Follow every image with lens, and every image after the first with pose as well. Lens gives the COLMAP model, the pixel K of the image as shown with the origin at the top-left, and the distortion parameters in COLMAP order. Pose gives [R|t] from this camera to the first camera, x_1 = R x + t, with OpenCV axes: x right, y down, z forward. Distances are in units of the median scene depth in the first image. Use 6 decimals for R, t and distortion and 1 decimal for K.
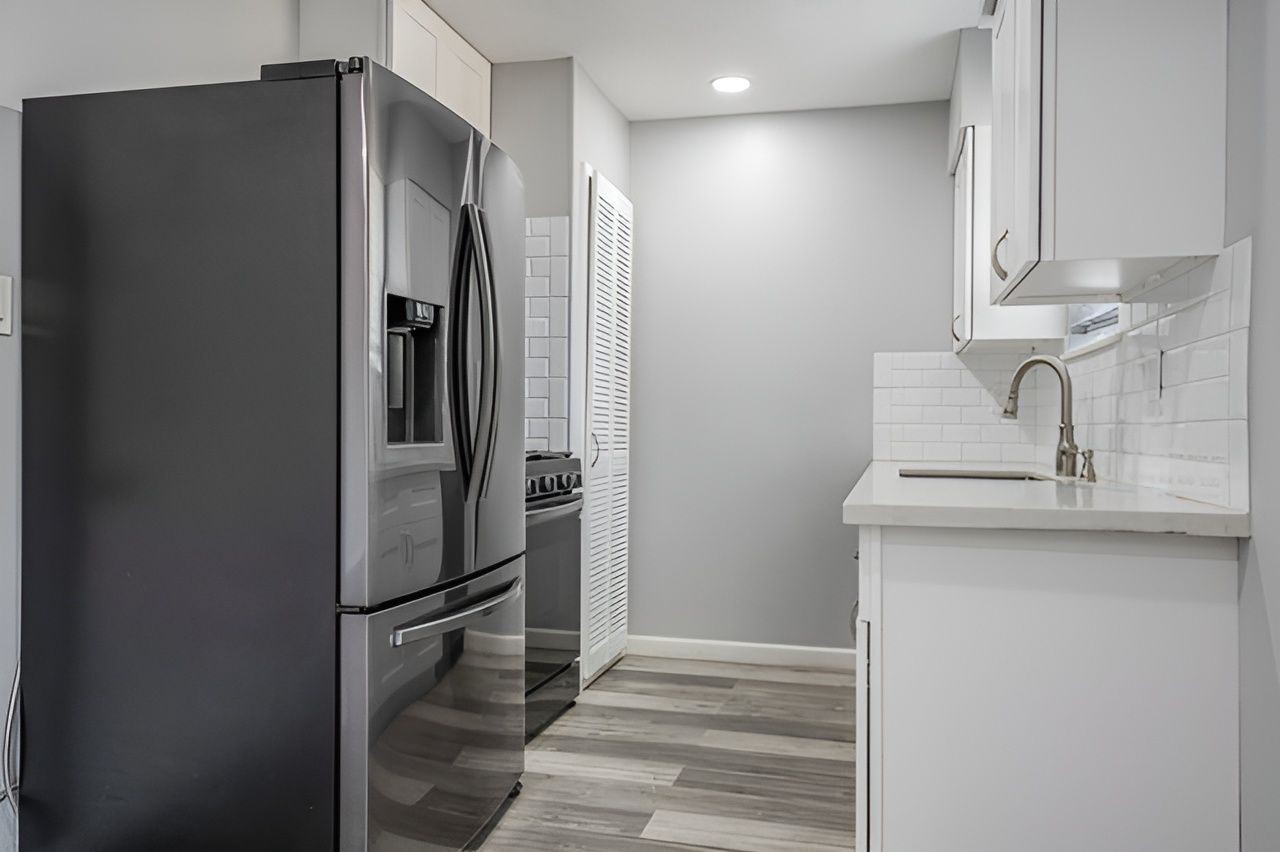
lens RADIAL K [[947.3, 0, 641.3], [0, 947.3, 427.4], [0, 0, 1]] dist [0.011746, 0.007911]
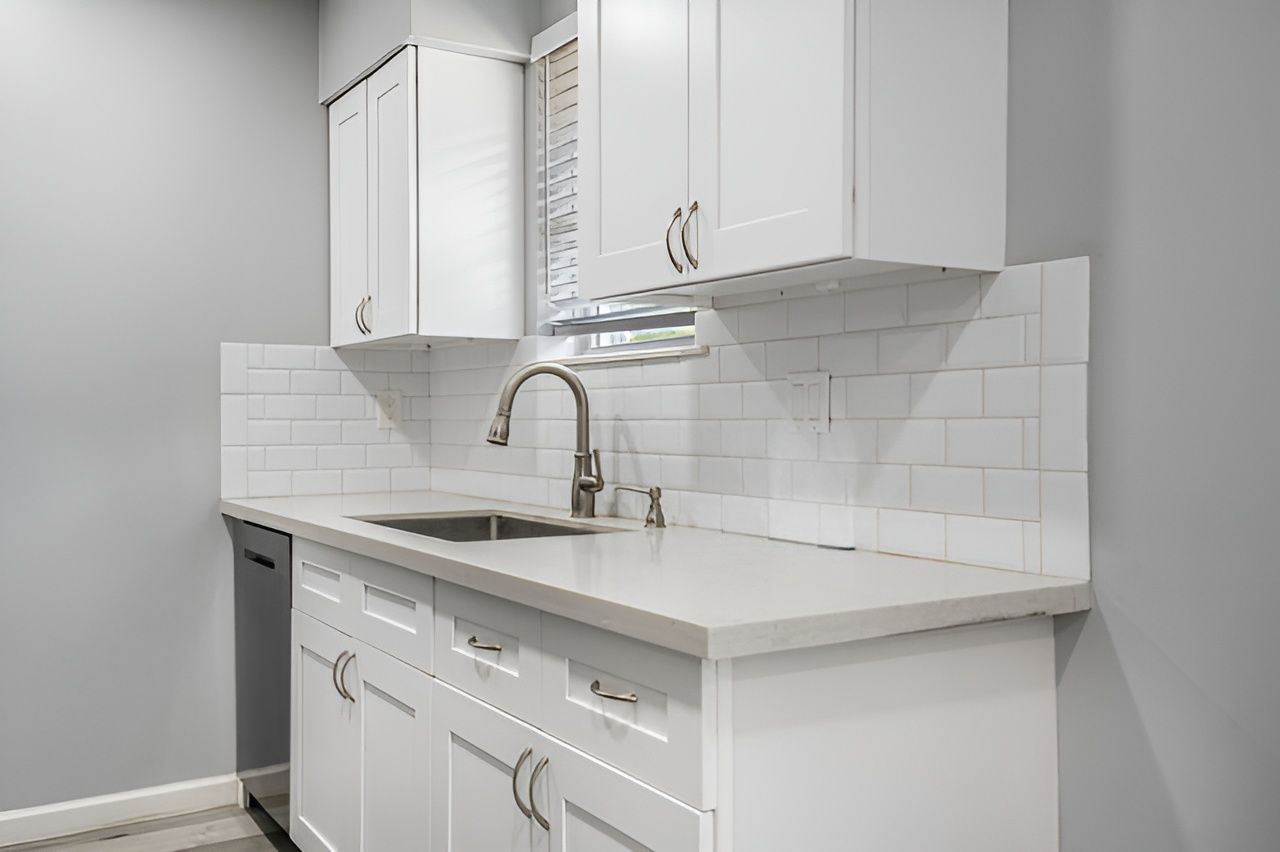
lens RADIAL K [[1130.9, 0, 635.1], [0, 1130.9, 424.8], [0, 0, 1]] dist [0.029218, -0.002242]
pose [[0.693171, -0.013028, 0.720656, -0.204419], [0.009964, 0.999914, 0.008492, -0.034171], [-0.720705, 0.001294, 0.693241, 0.318274]]
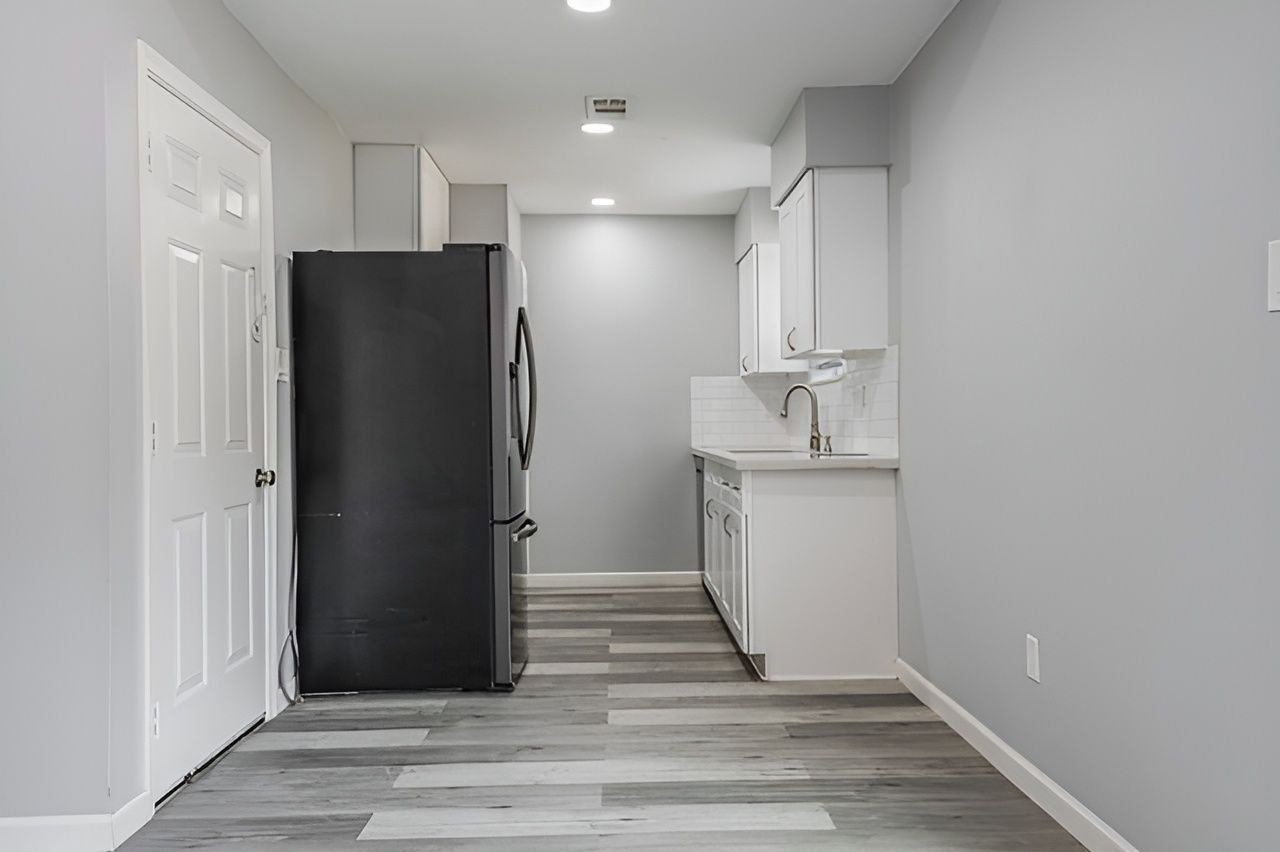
lens RADIAL K [[905.5, 0, 638.0], [0, 905.5, 428.9], [0, 0, 1]] dist [0.011856, -0.001527]
pose [[0.964250, -0.018667, 0.264335, -0.329939], [0.018413, 0.999825, 0.003439, -0.002193], [-0.264353, 0.001551, 0.964425, -0.566832]]
